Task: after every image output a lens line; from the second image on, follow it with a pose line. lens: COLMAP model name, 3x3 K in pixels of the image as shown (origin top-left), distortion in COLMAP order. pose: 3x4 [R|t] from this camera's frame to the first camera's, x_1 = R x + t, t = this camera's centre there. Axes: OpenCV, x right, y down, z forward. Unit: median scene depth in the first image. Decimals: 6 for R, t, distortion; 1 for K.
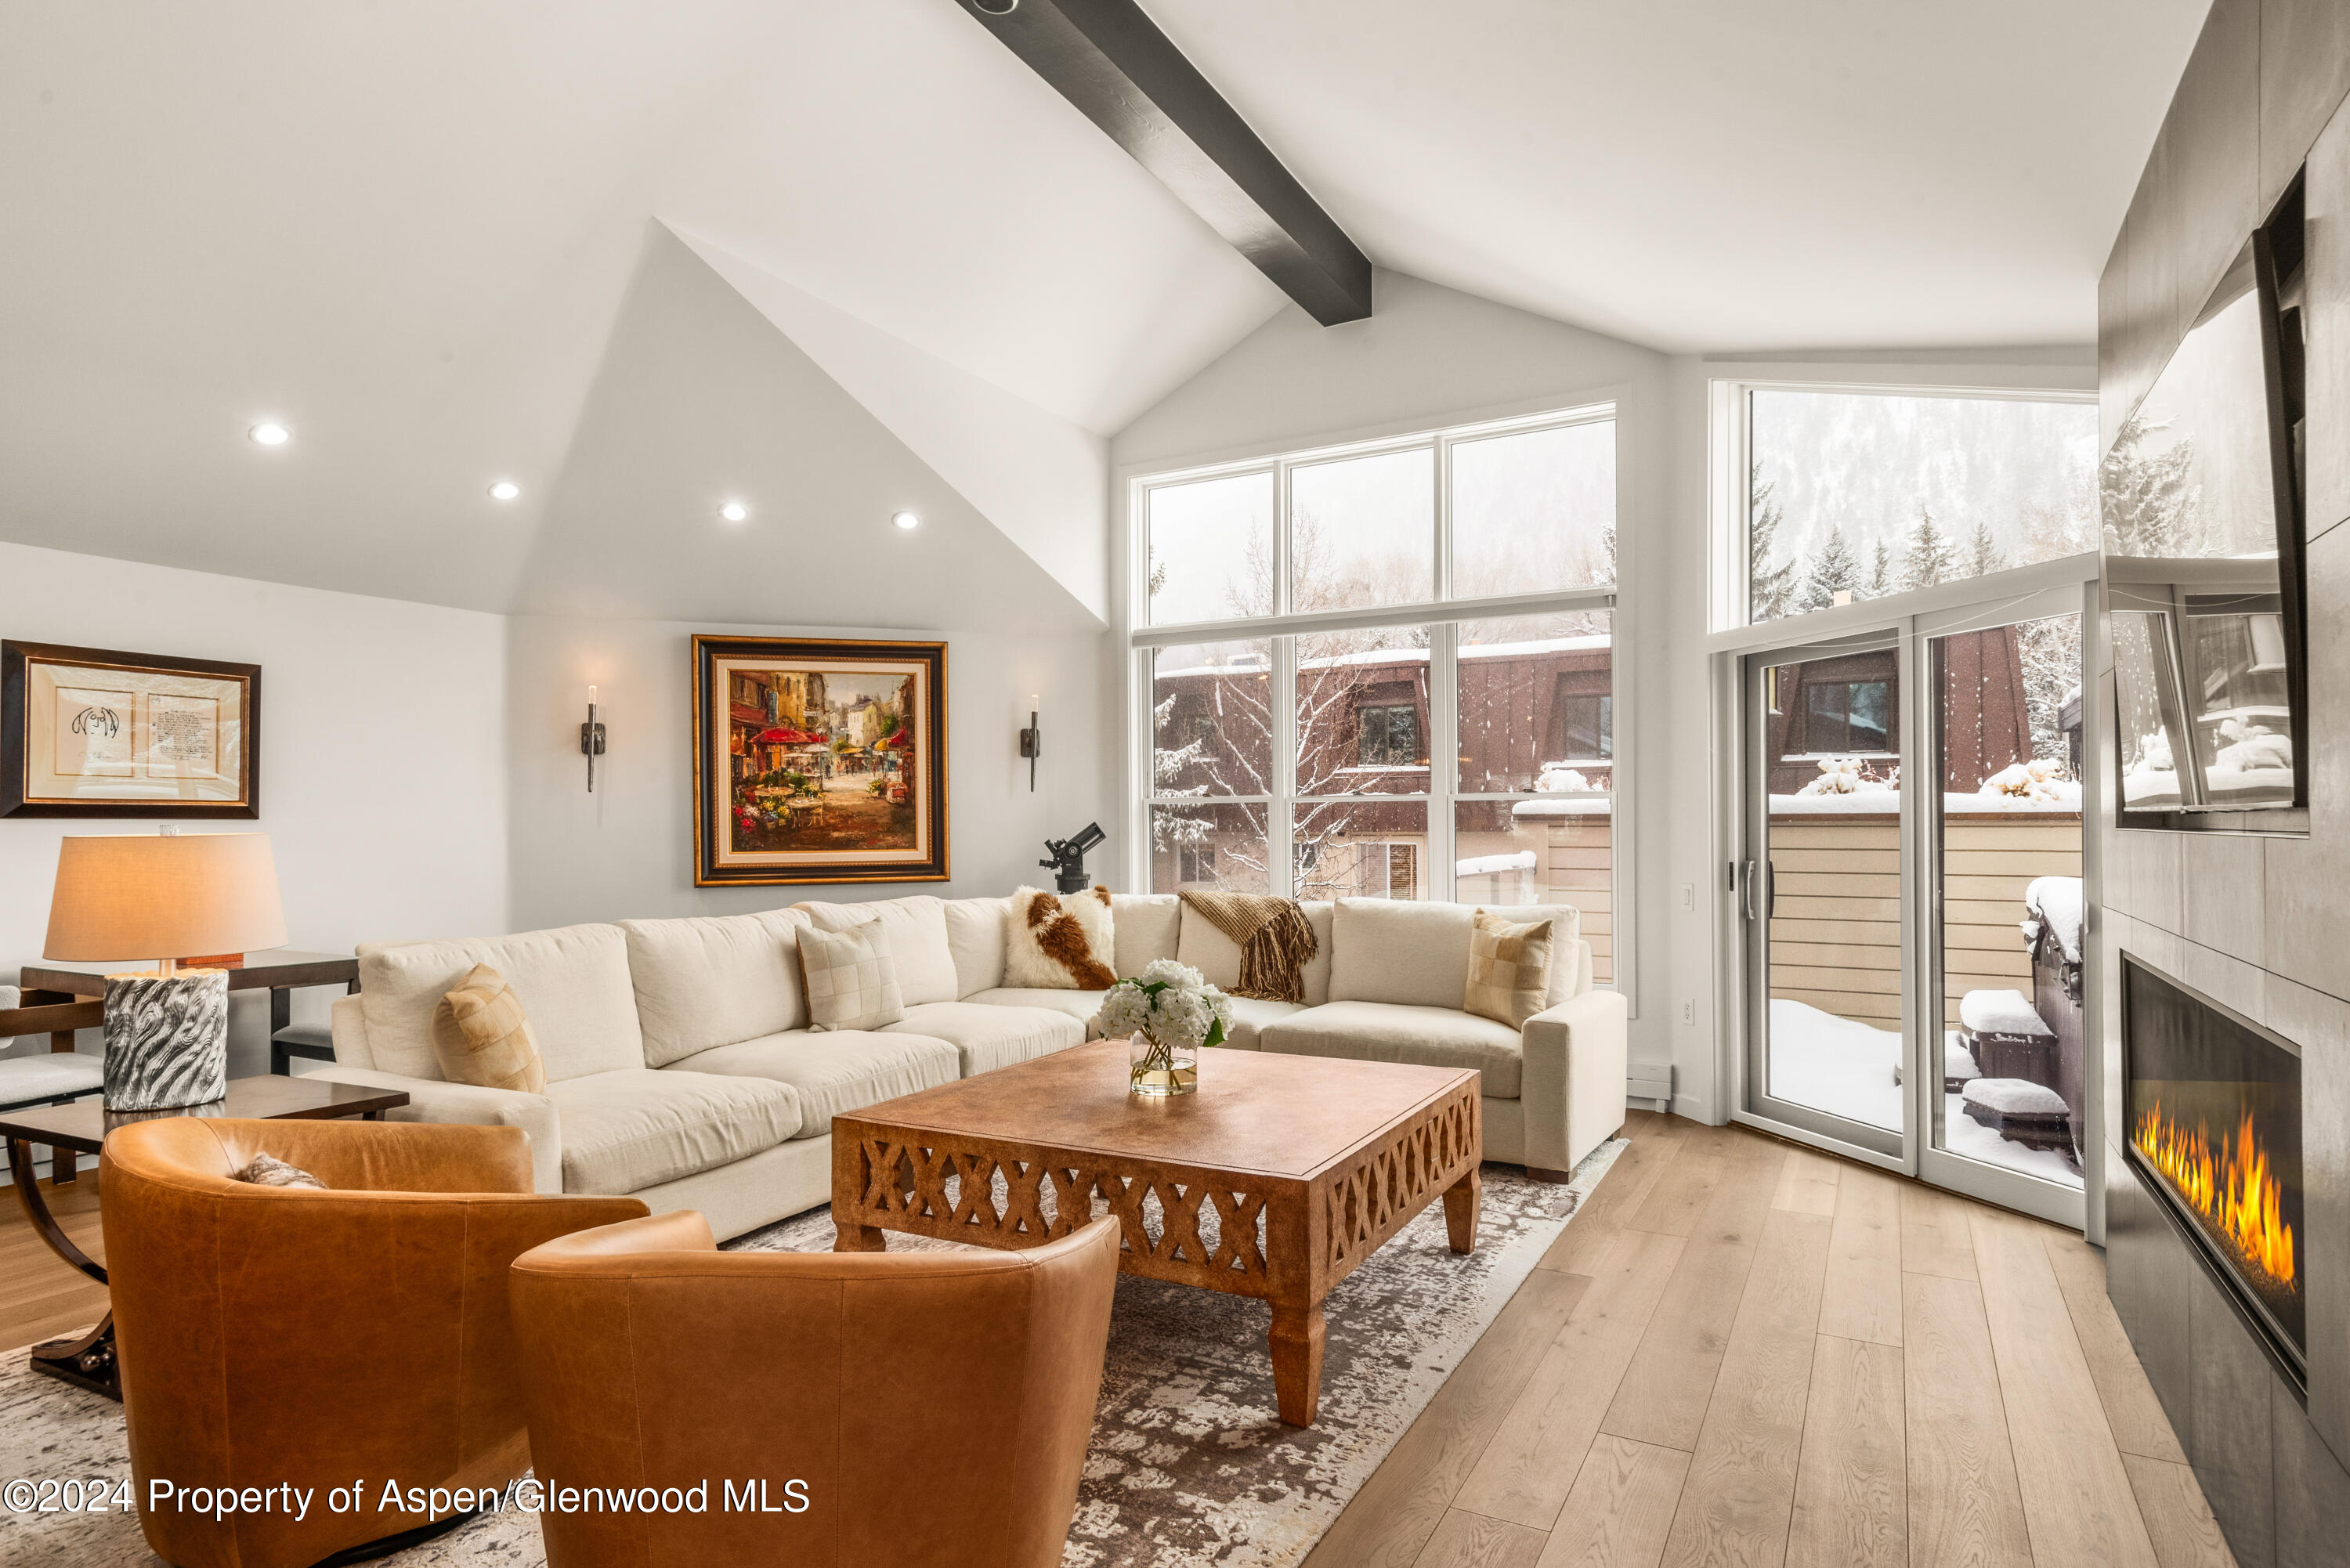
lens RADIAL K [[1272.1, 0, 1165.8], [0, 1272.1, 828.1], [0, 0, 1]] dist [0.023567, -0.007804]
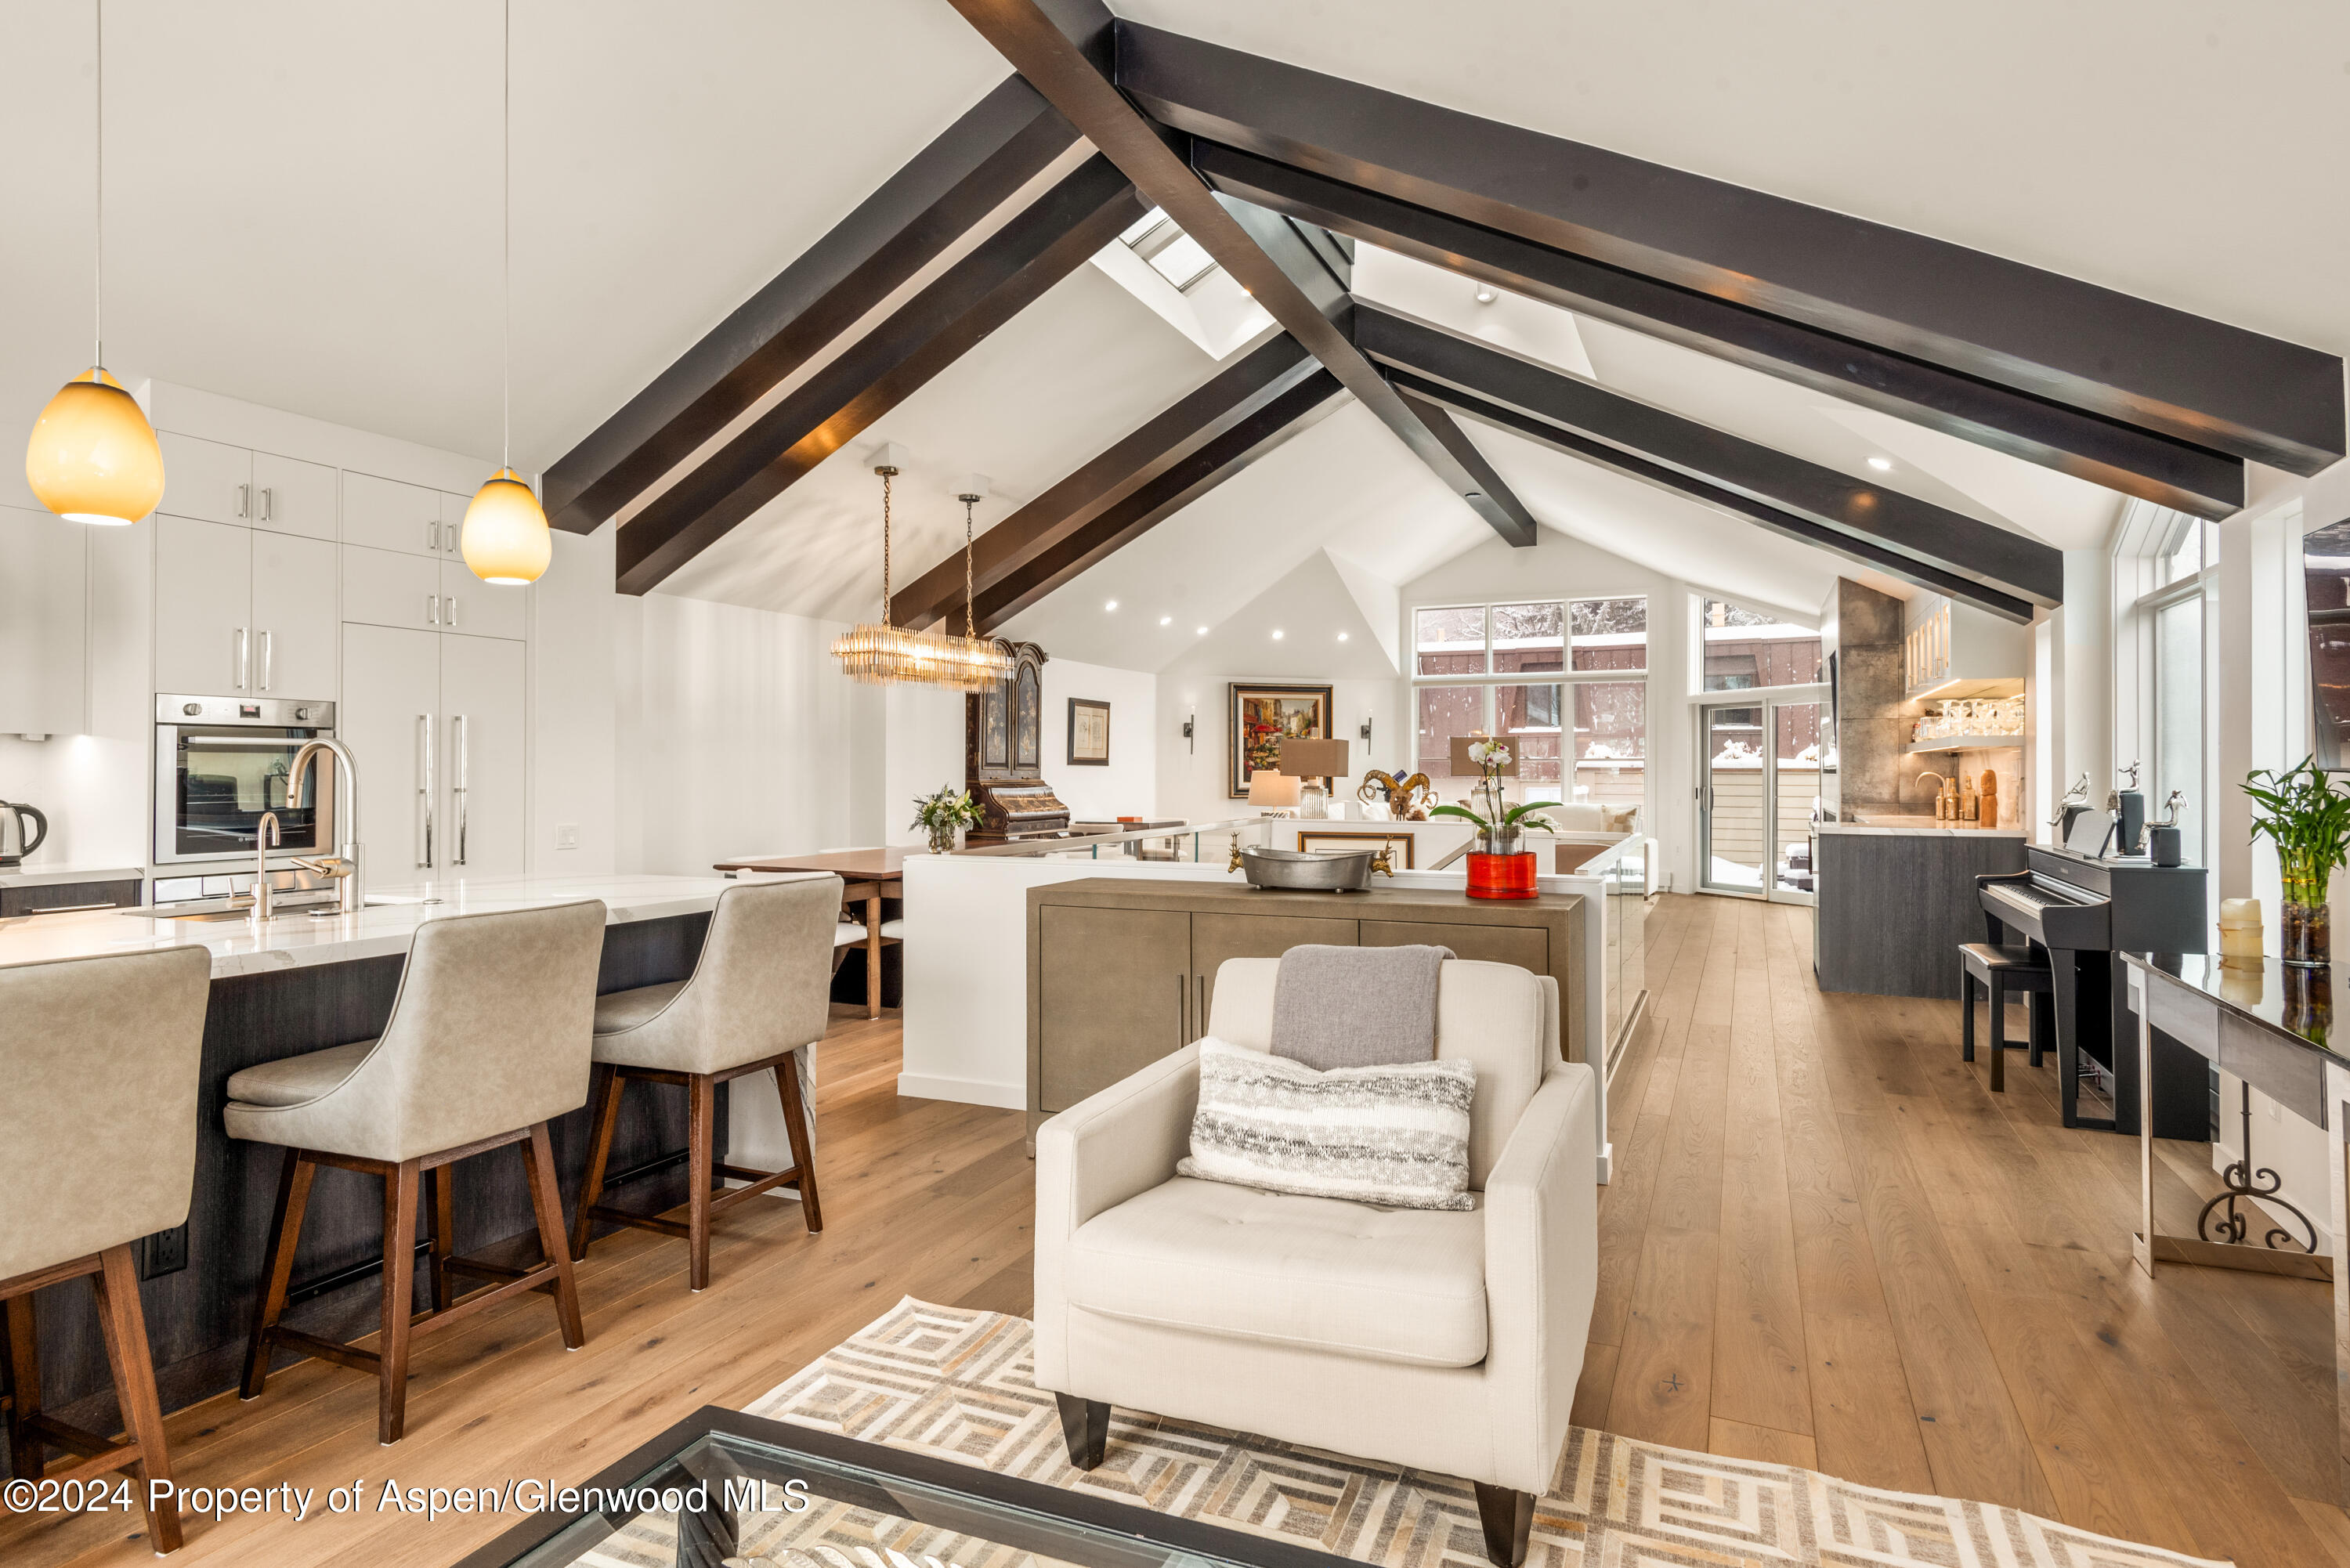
lens RADIAL K [[1272.1, 0, 1173.7], [0, 1272.1, 756.0], [0, 0, 1]] dist [0.023567, -0.007804]
pose [[0.995872, 0.007691, 0.090443, -0.653666], [-0.006279, 0.999854, -0.015895, 0.009381], [-0.090552, 0.015261, 0.995775, -1.136765]]
